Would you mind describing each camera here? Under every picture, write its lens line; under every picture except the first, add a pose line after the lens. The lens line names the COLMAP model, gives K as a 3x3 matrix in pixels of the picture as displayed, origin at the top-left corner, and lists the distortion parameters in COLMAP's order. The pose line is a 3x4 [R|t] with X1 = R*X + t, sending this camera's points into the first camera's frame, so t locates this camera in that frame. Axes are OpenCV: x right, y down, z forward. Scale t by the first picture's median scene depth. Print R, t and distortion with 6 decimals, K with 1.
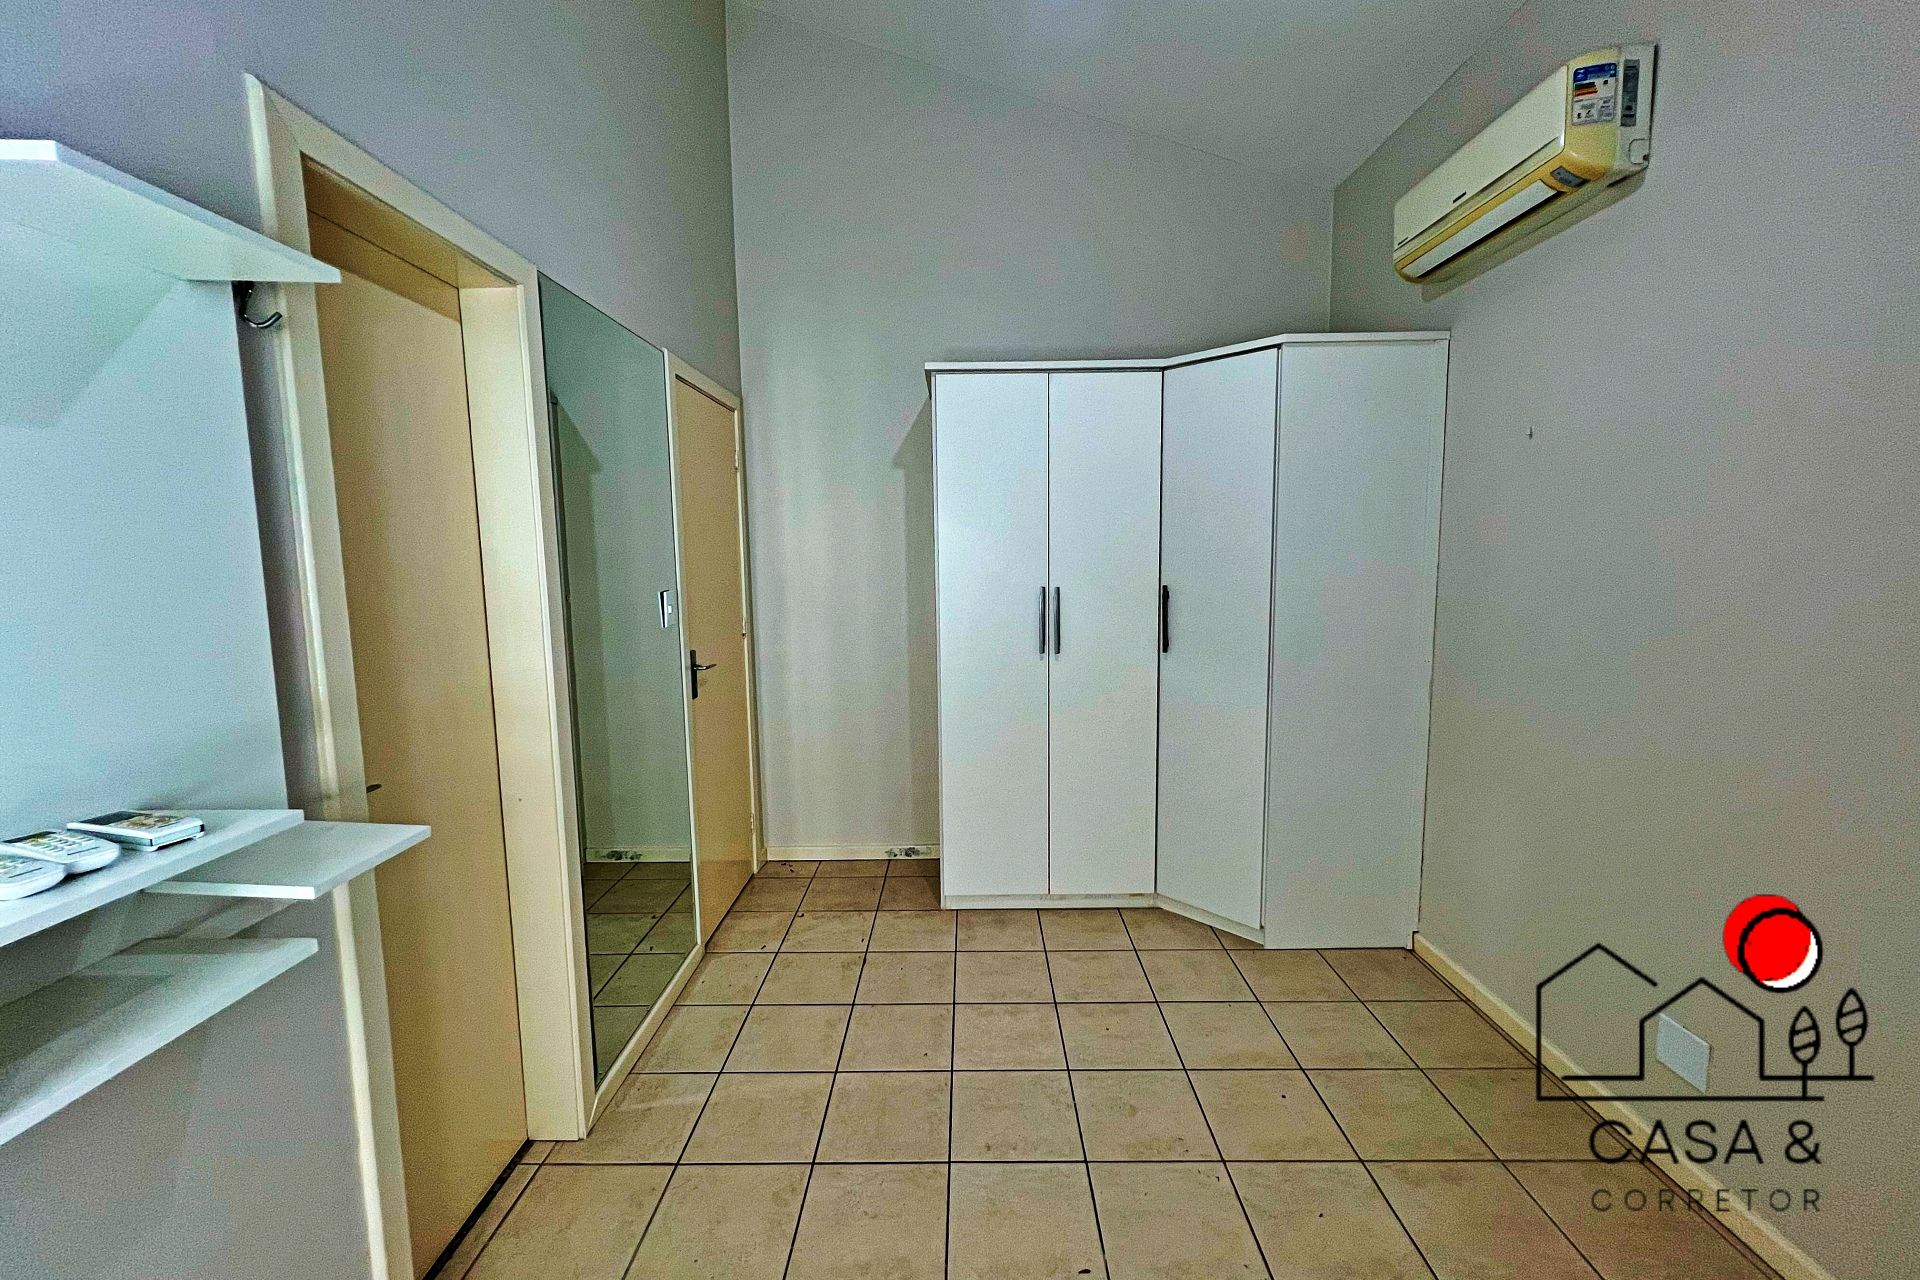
lens RADIAL K [[772.6, 0, 959.8], [0, 772.6, 638.3], [0, 0, 1]] dist [-0.001505, -0.000449]
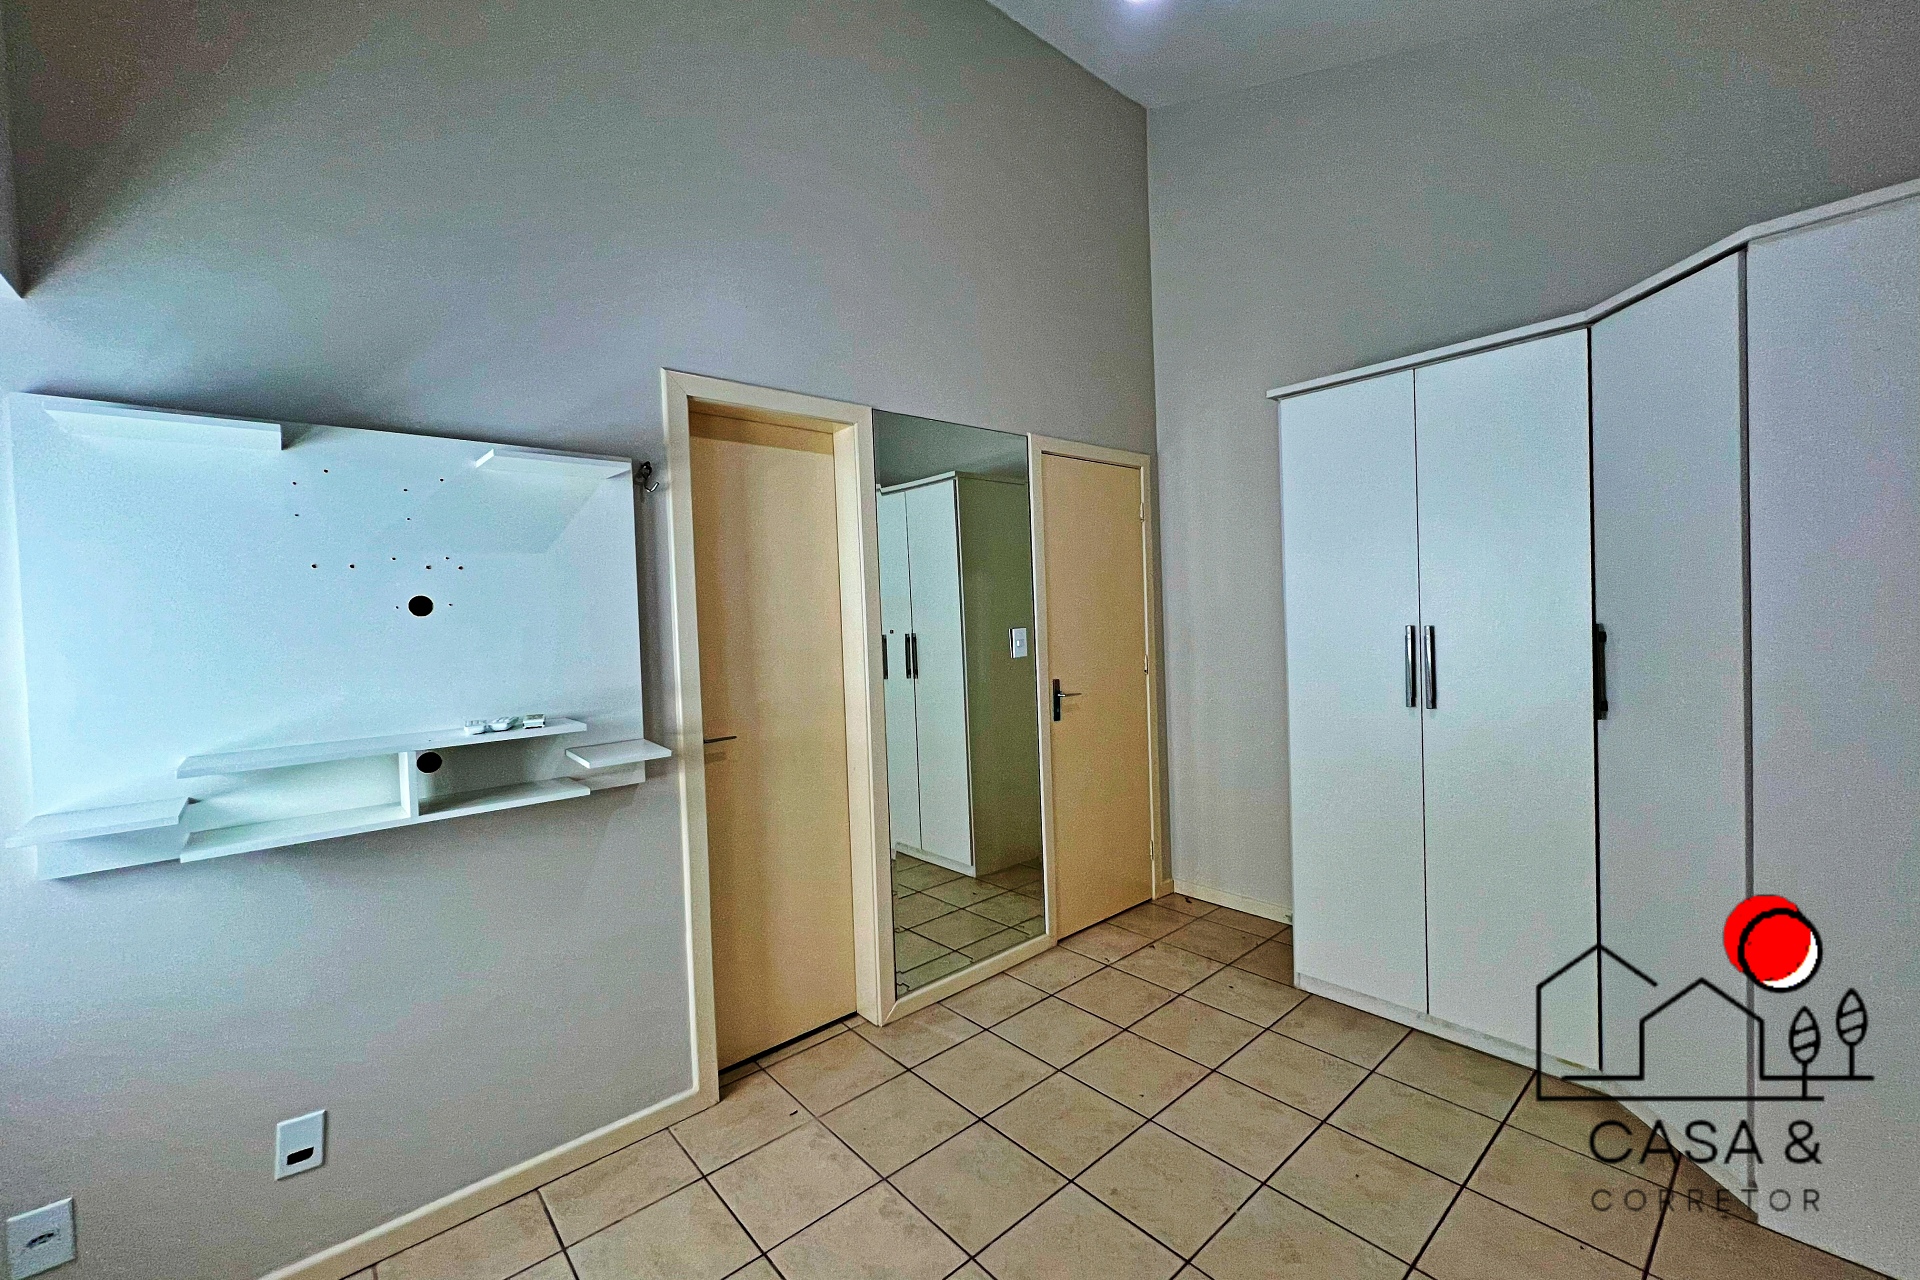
lens RADIAL K [[768.0, 0, 960.0], [0, 768.0, 640.0], [0, 0, 1]] dist [-0.002578, 0.000401]
pose [[0.666201, 0.012775, -0.745662, 0.401997], [-0.055902, 0.997896, -0.032849, 0.001902], [0.743674, 0.063568, 0.665514, 0.104737]]
